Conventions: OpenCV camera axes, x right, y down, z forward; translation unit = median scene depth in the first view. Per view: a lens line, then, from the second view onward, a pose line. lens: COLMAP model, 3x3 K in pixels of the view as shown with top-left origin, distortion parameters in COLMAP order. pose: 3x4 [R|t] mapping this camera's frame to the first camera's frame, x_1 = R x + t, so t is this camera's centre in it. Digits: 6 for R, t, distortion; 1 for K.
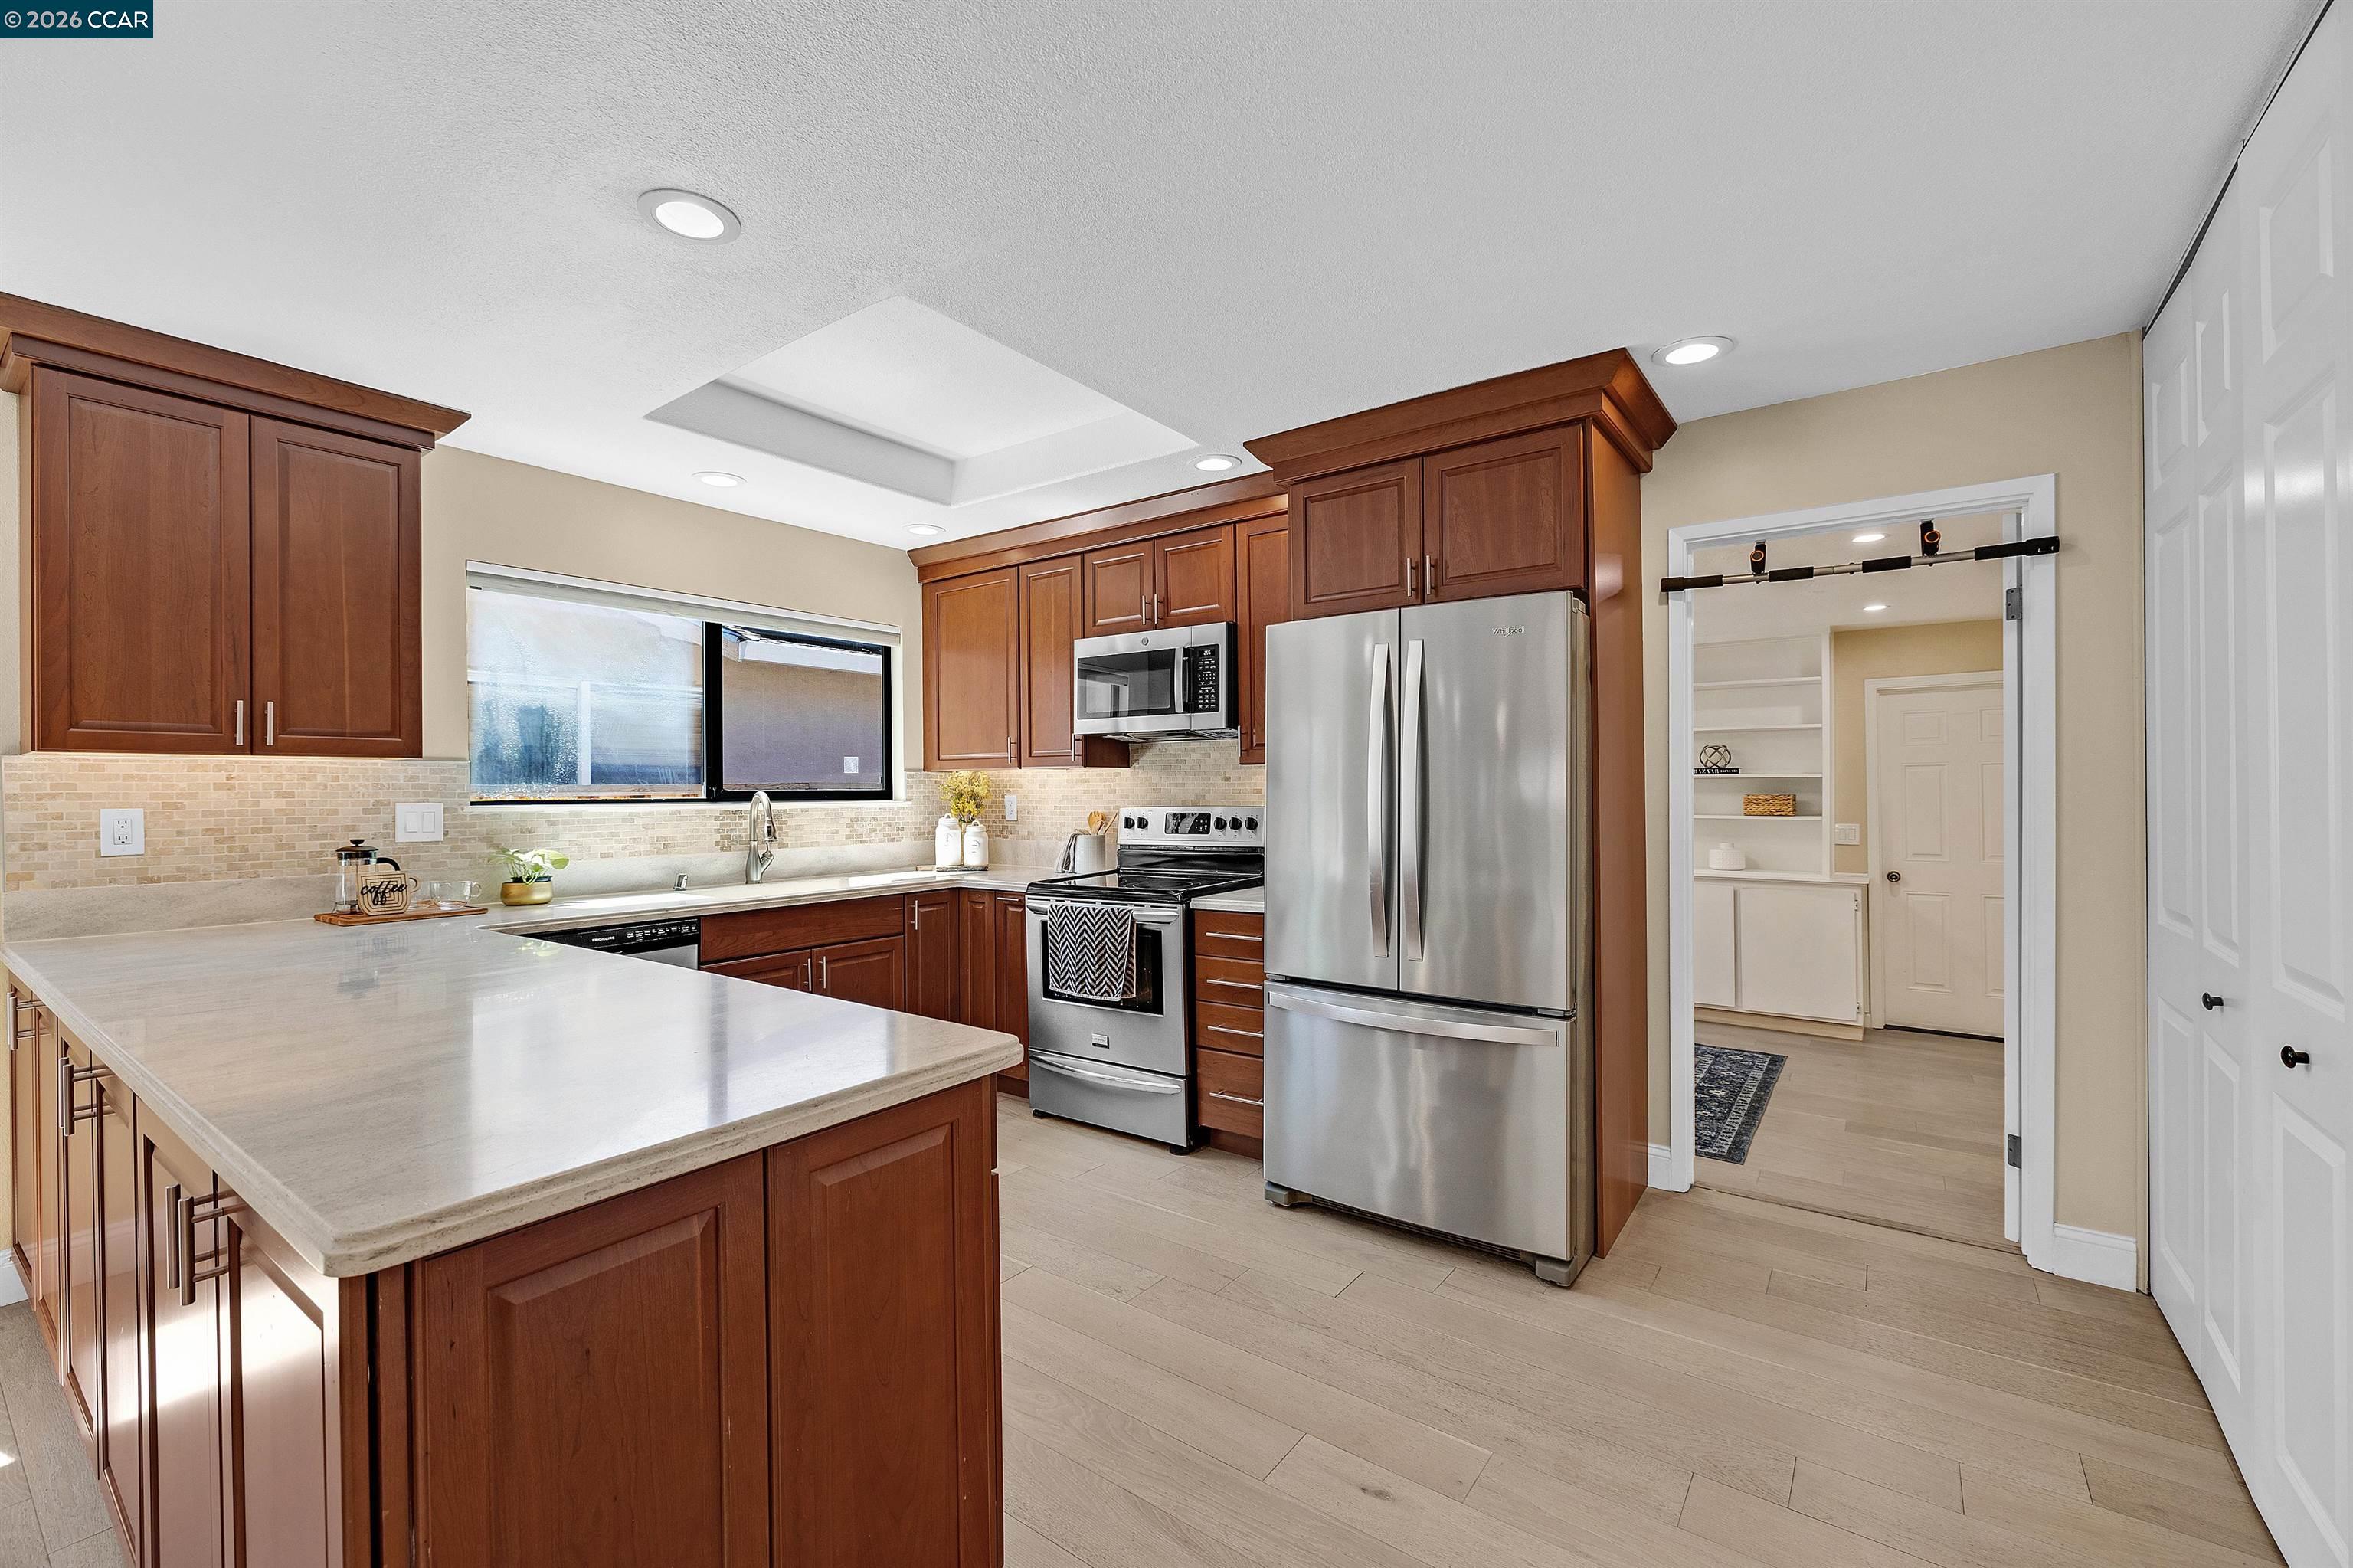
lens RADIAL K [[980.5, 0, 1178.4], [0, 980.5, 793.6], [0, 0, 1]] dist [-0.002270, 0.000433]
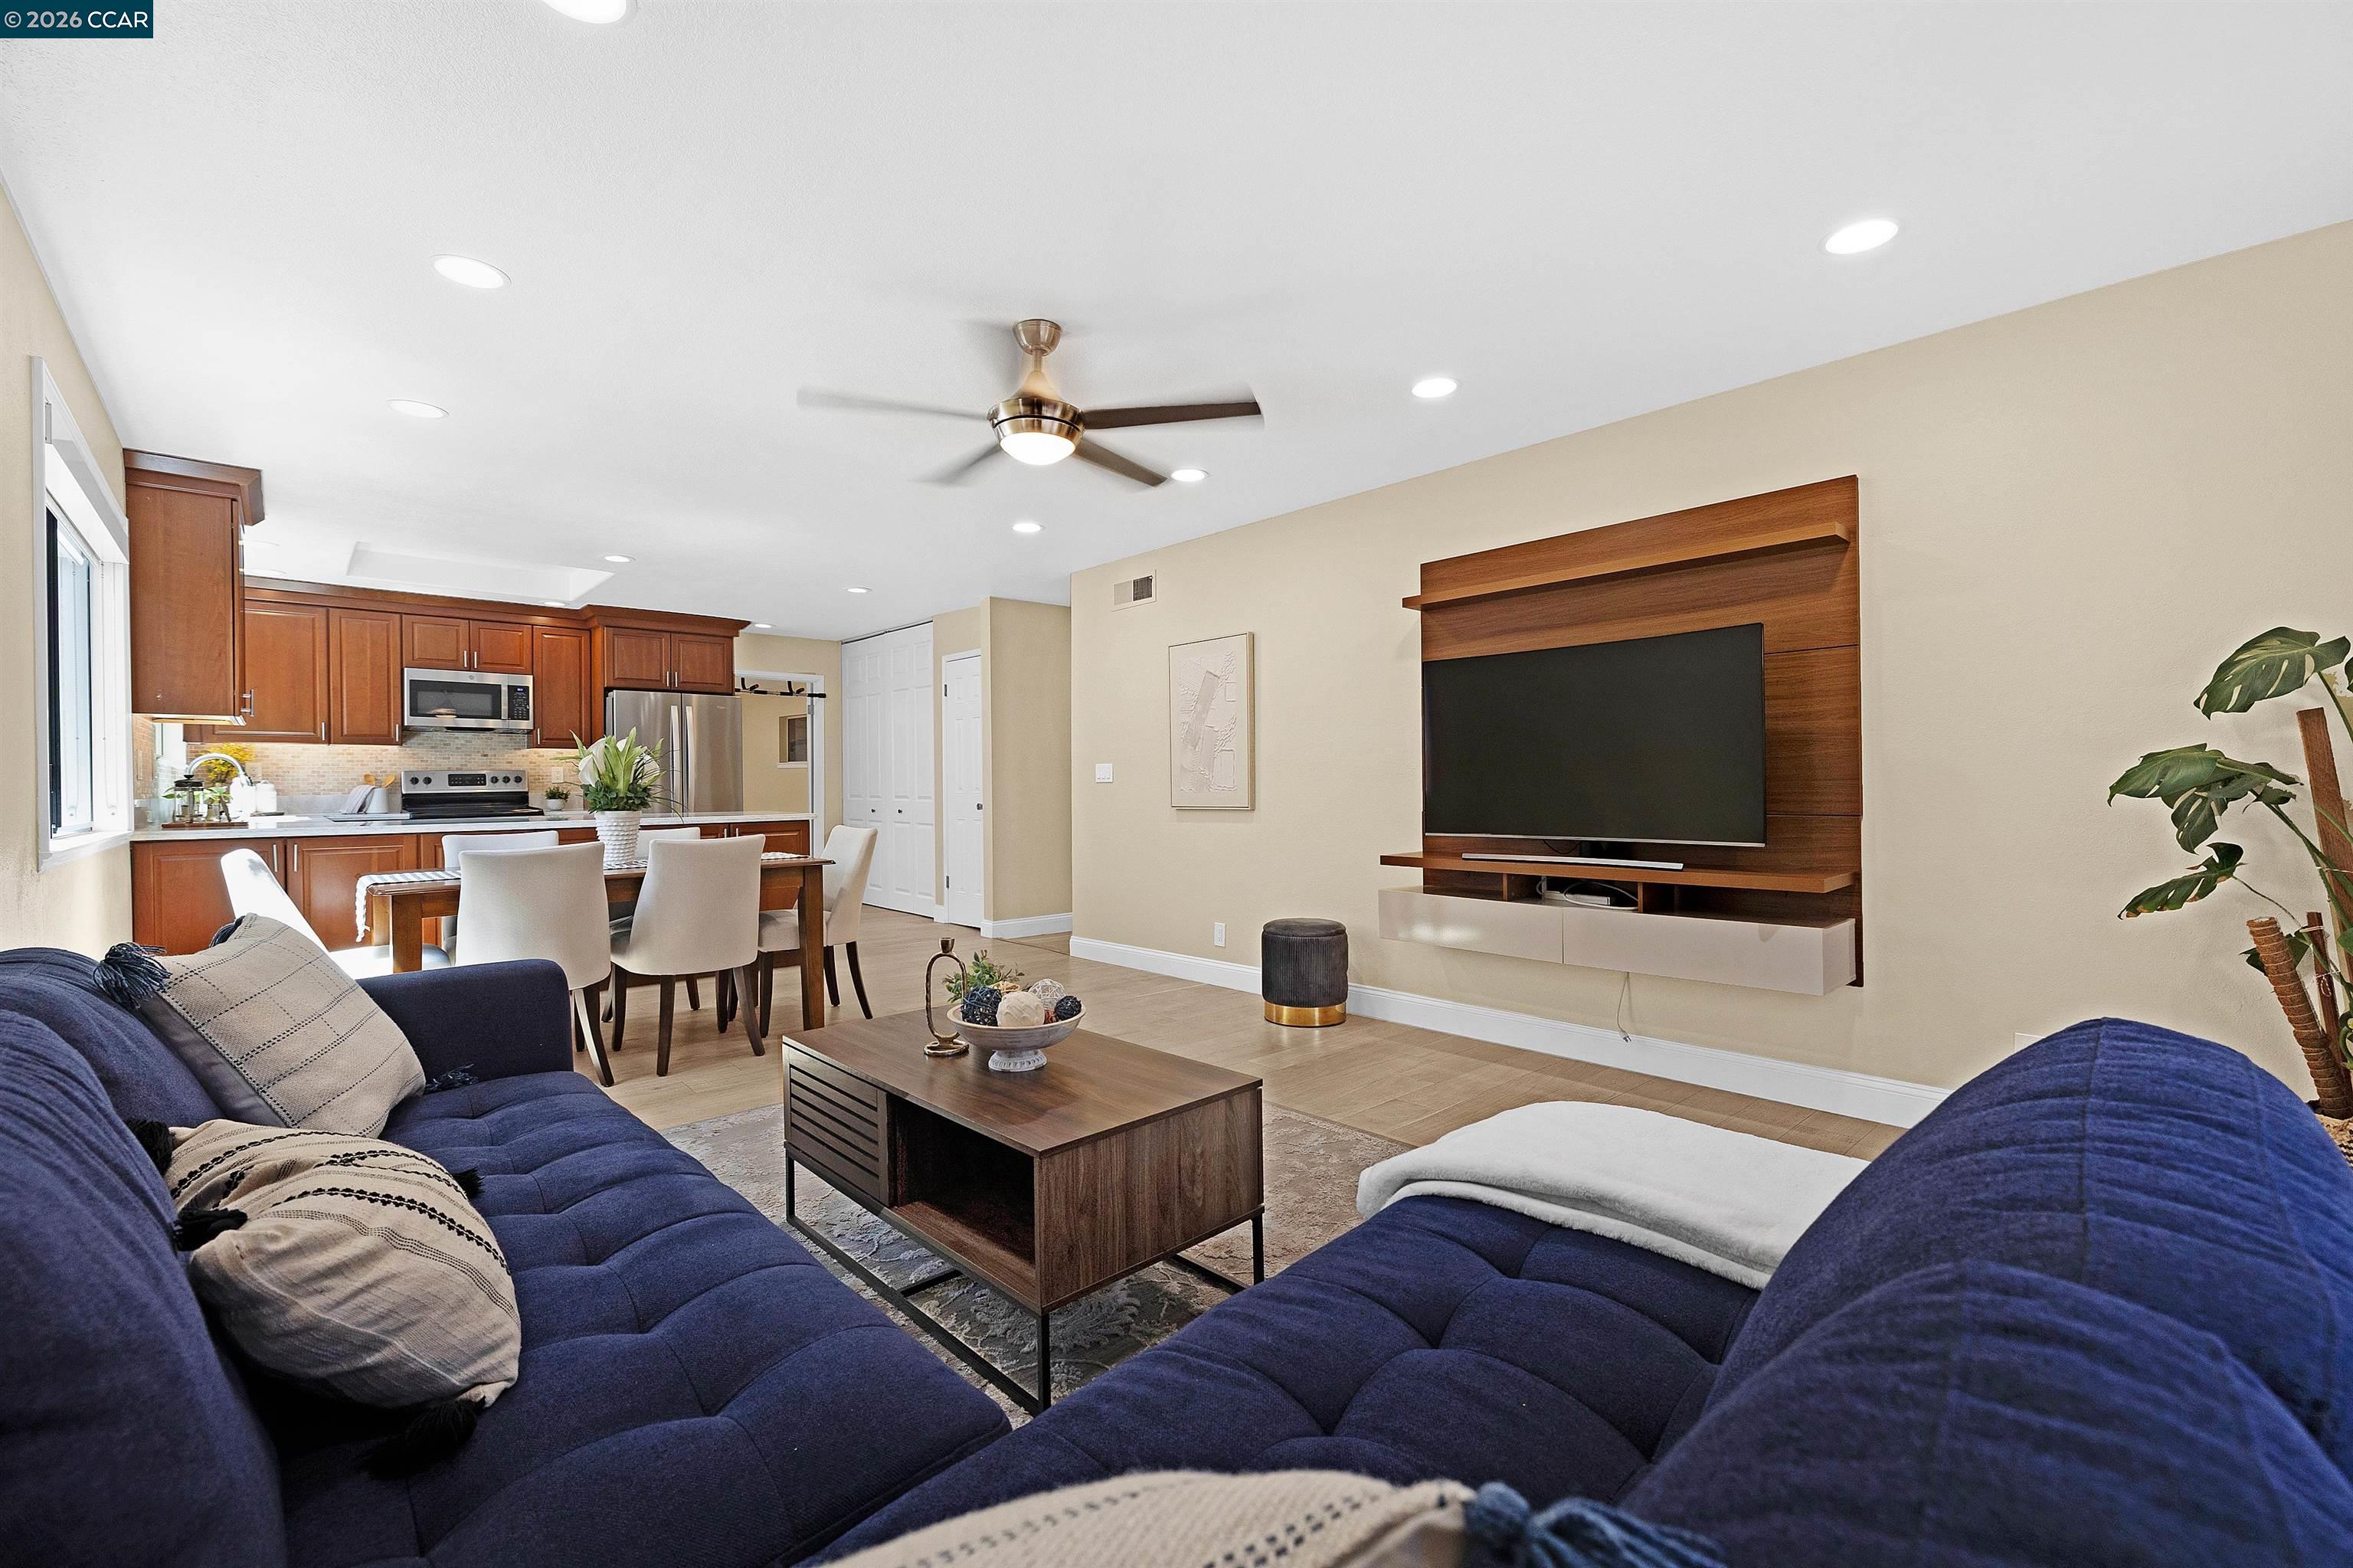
lens RADIAL K [[980.5, 0, 1172.3], [0, 980.5, 788.9], [0, 0, 1]] dist [-0.002270, 0.000433]
pose [[0.190753, -0.001913, 0.981636, -1.552908], [0.013495, 0.999909, -0.000673, 0.068511], [-0.981545, 0.013375, 0.190762, -0.605475]]
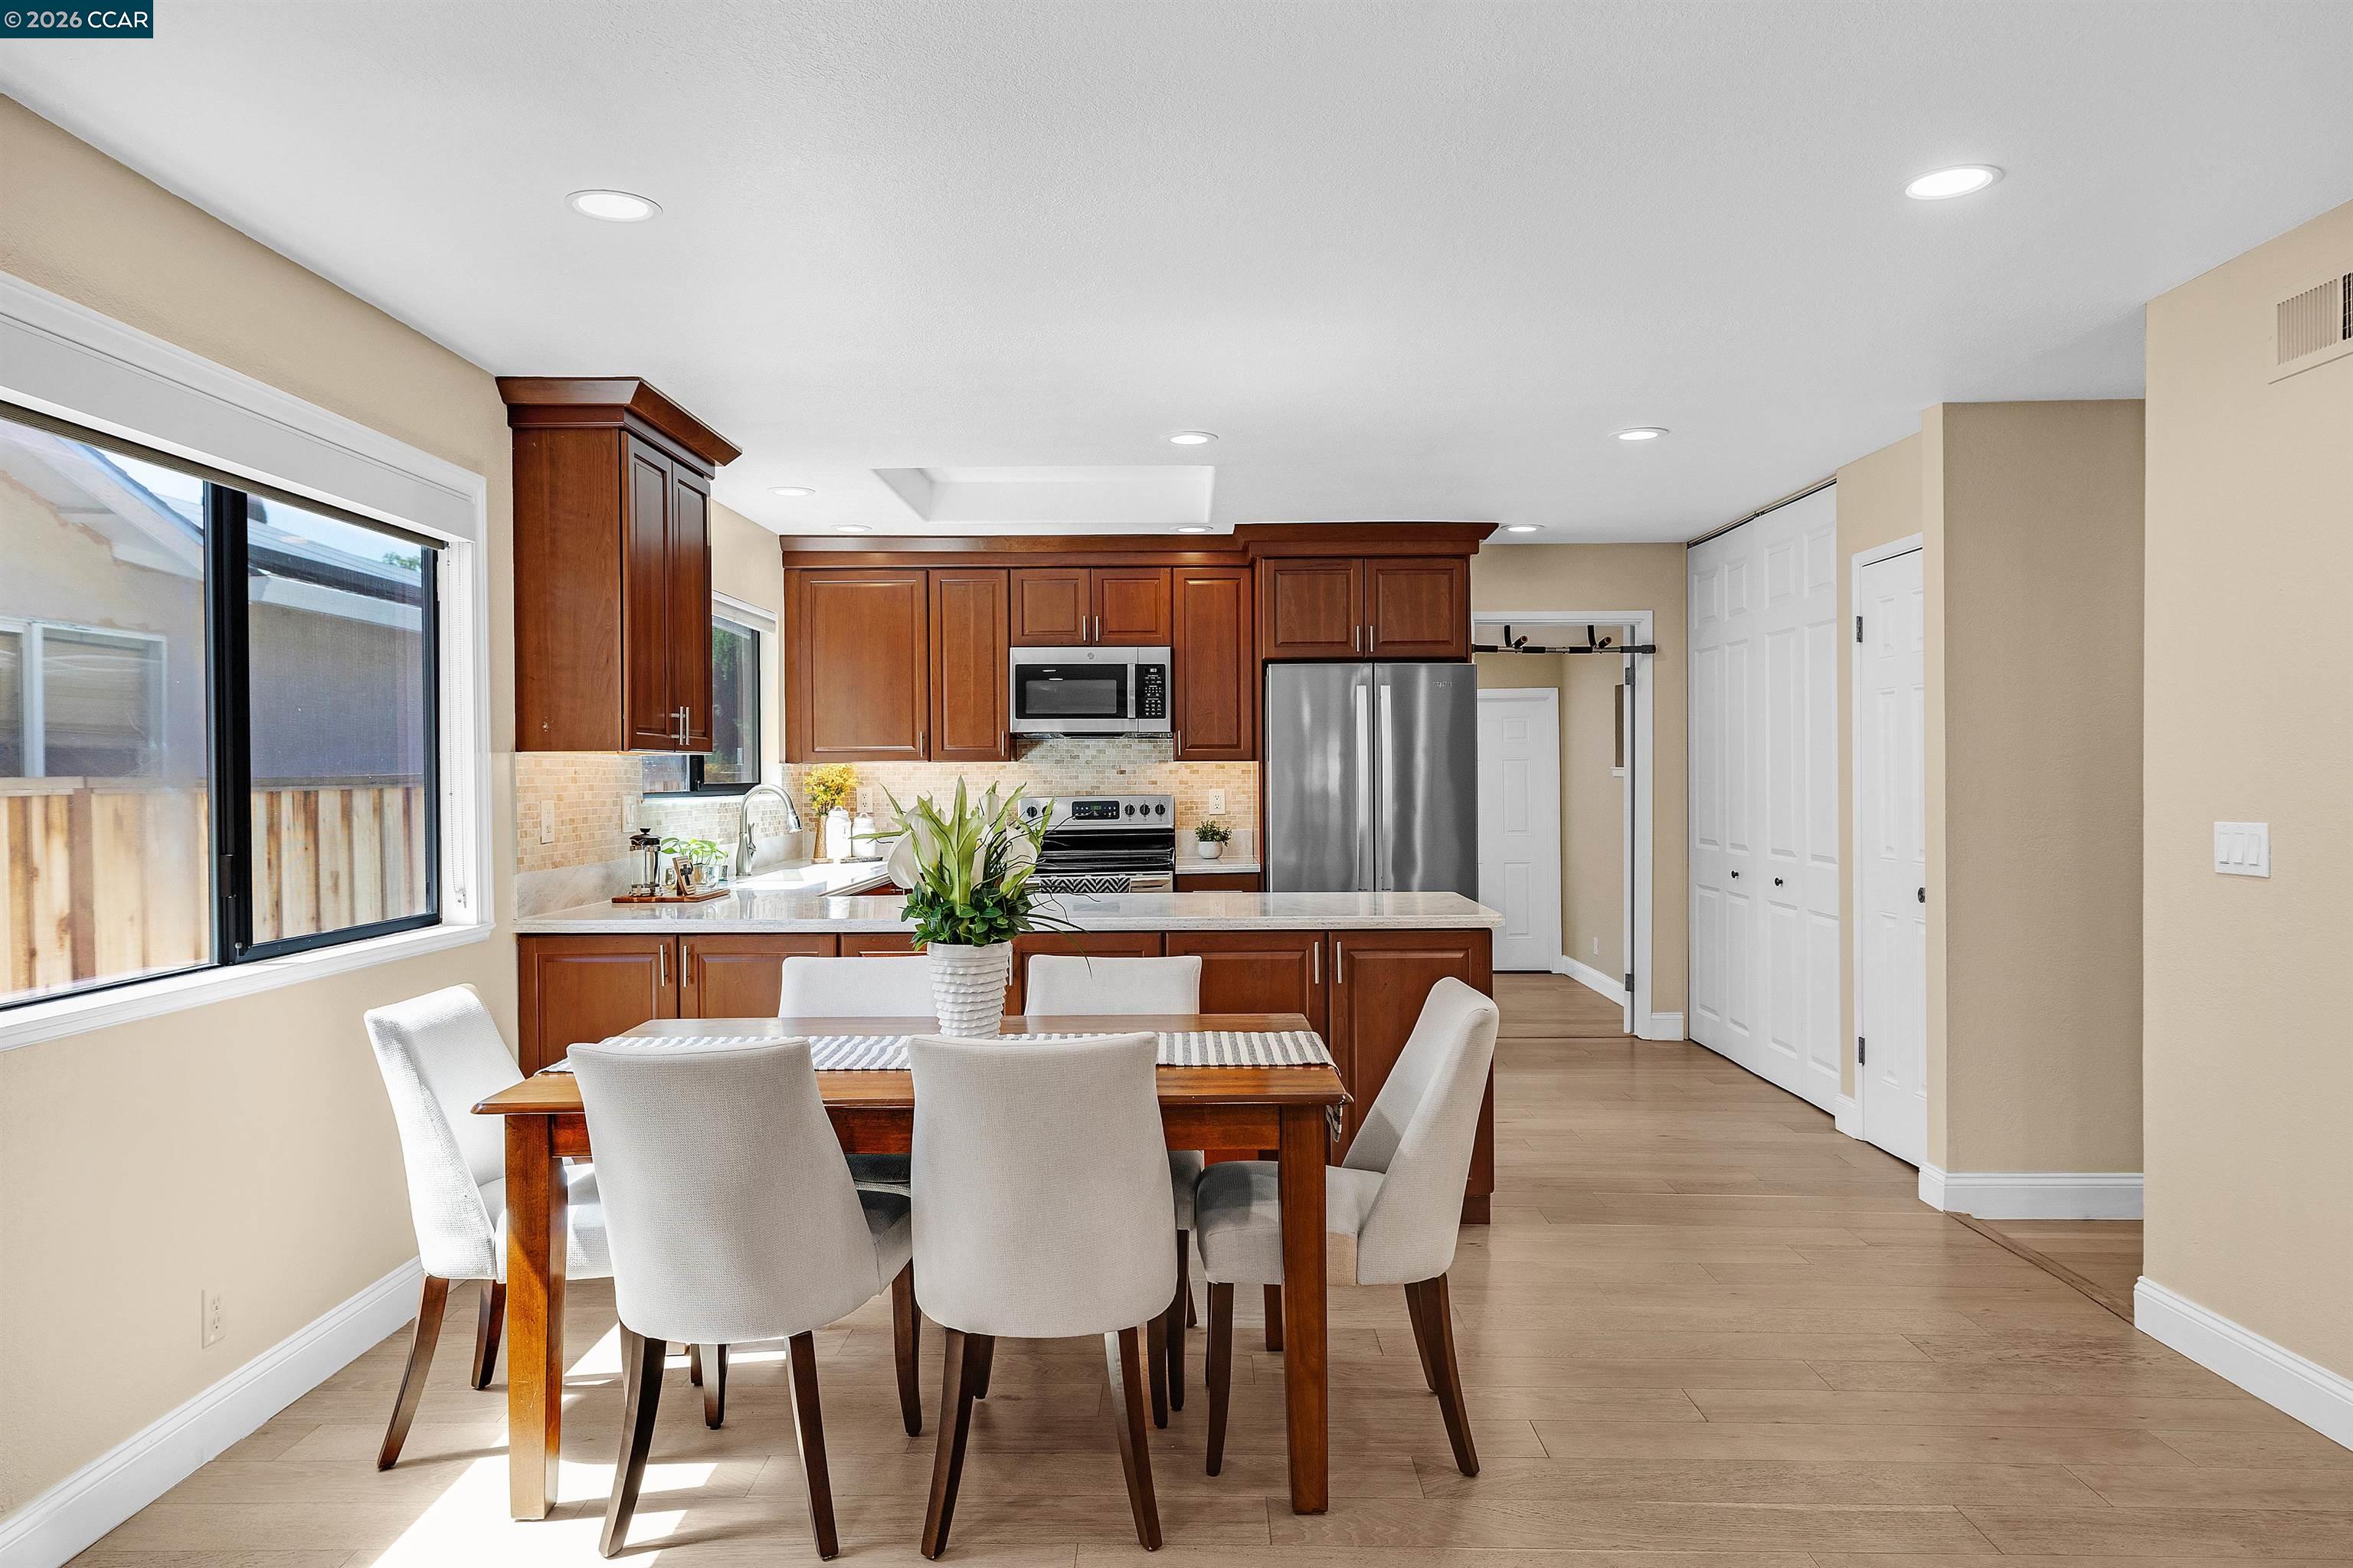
lens RADIAL K [[1521.4, 0, 1166.4], [0, 1521.4, 777.7], [0, 0, 1]] dist [-0.019651, 0.001982]
pose [[0.809581, -0.000996, 0.587007, -1.032032], [0.006303, 0.999956, -0.006997, 0.004976], [-0.586974, 0.009365, 0.809552, -0.532709]]
